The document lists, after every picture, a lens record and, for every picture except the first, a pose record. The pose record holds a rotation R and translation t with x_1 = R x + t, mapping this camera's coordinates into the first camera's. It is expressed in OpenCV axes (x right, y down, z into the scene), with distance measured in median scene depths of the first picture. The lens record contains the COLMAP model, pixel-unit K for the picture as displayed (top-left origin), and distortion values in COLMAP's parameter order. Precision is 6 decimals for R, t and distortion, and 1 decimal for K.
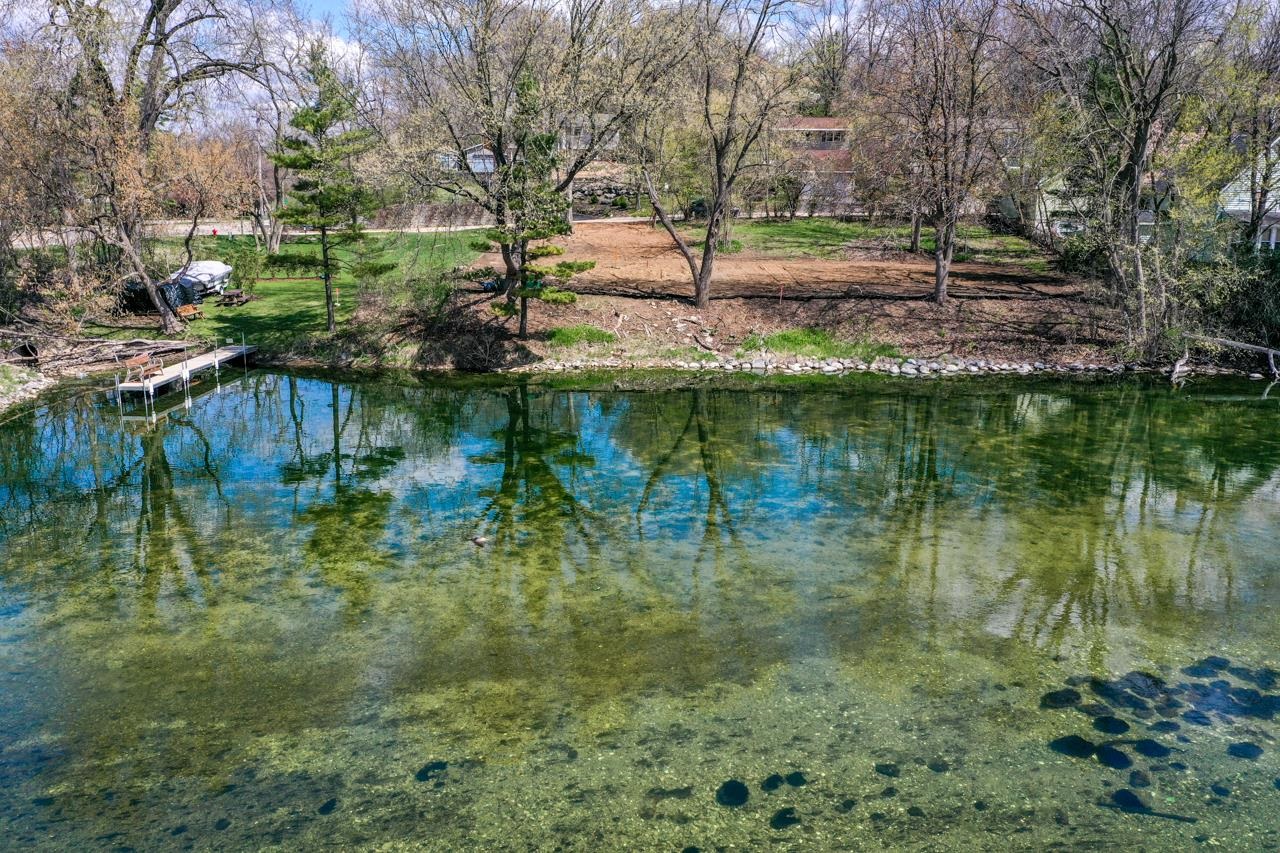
lens RADIAL K [[1030.8, 0, 640.0], [0, 1030.8, 426.5], [0, 0, 1]] dist [0.009749, 0.001896]
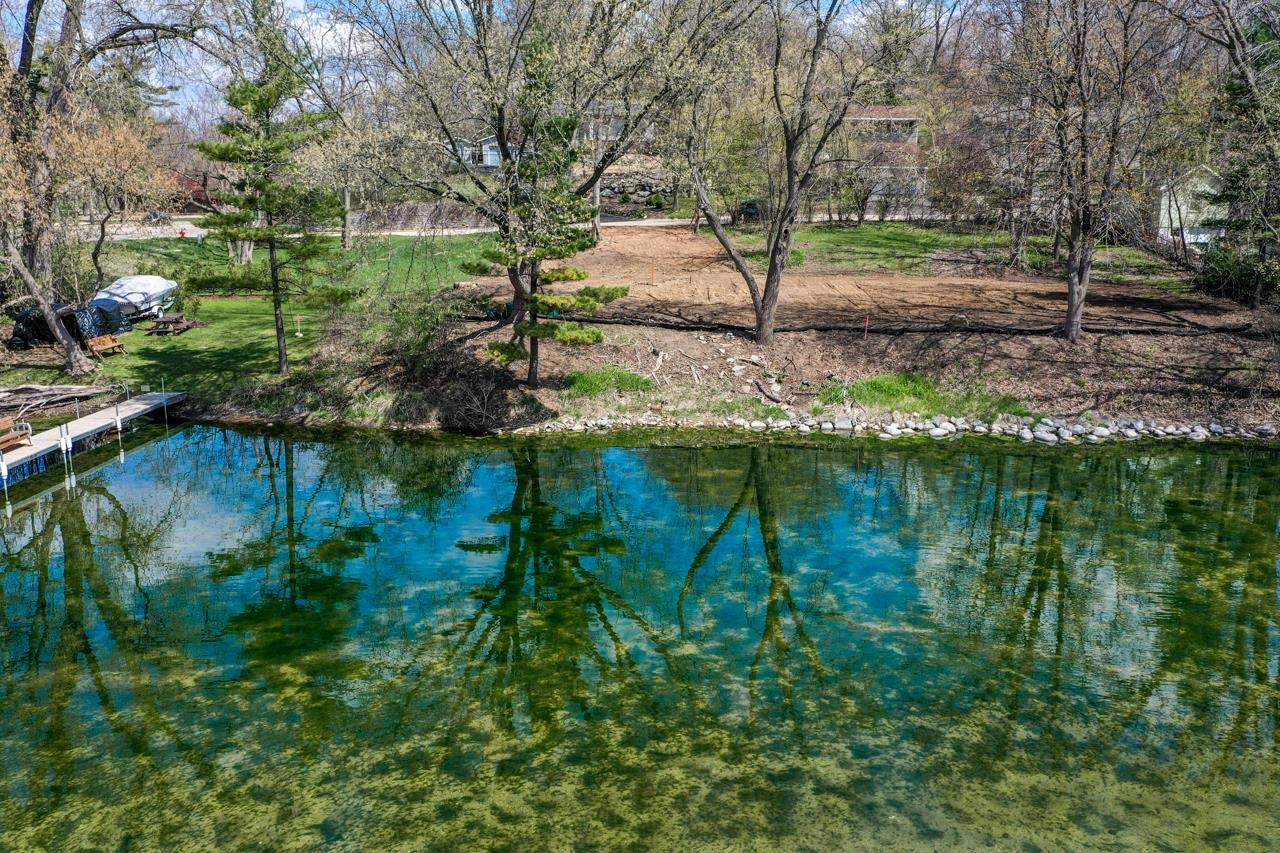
lens RADIAL K [[1080.3, 0, 655.5], [0, 1080.3, 428.7], [0, 0, 1]] dist [0.009493, 0.004507]
pose [[0.999877, 0.008844, -0.012968, -0.011463], [-0.008878, 0.999957, -0.002602, -0.050382], [0.012944, 0.002717, 0.999913, 0.193911]]
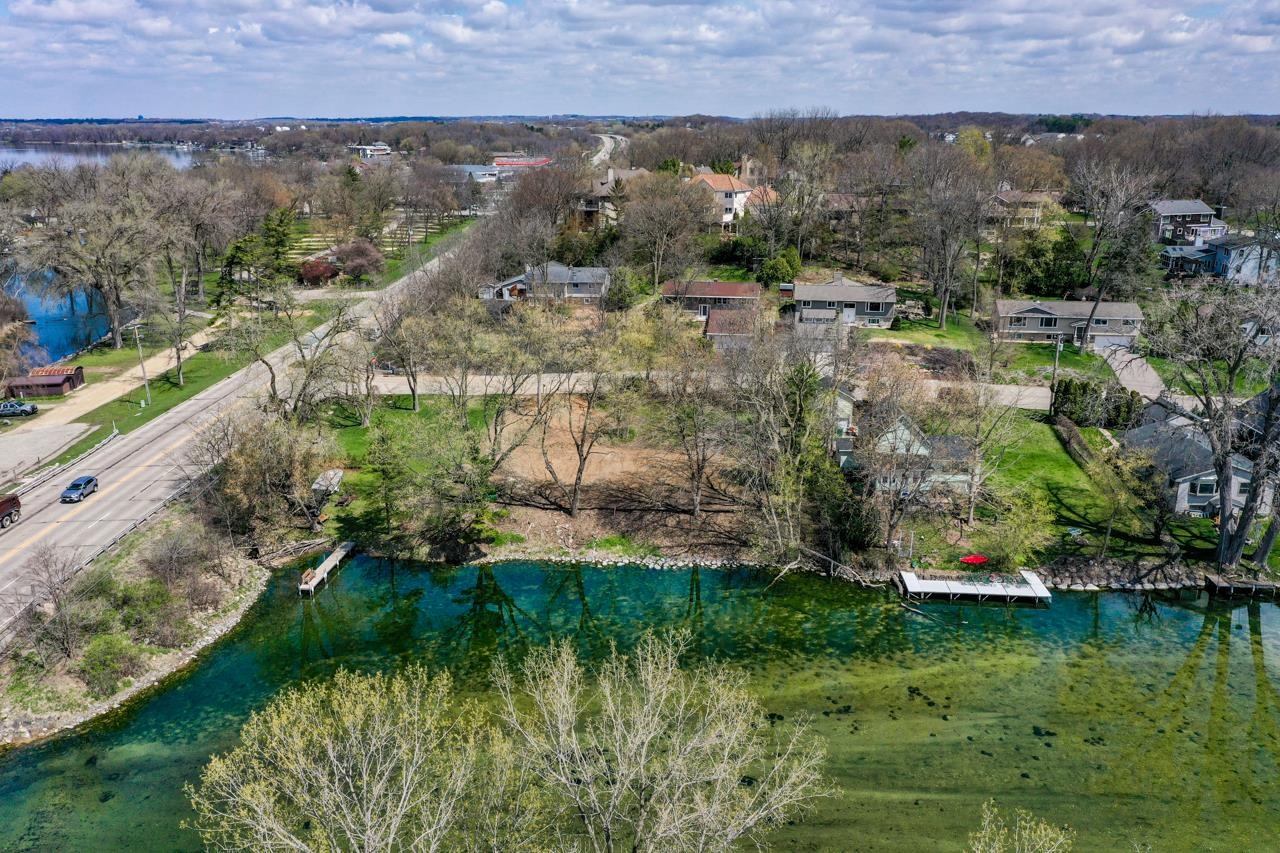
lens RADIAL K [[1030.8, 0, 640.0], [0, 1030.8, 426.5], [0, 0, 1]] dist [0.009749, 0.001896]
pose [[0.995759, 0.015001, -0.090774, 0.380058], [-0.009403, 0.998045, 0.061786, -0.431679], [0.091524, -0.060671, 0.993953, -0.988995]]
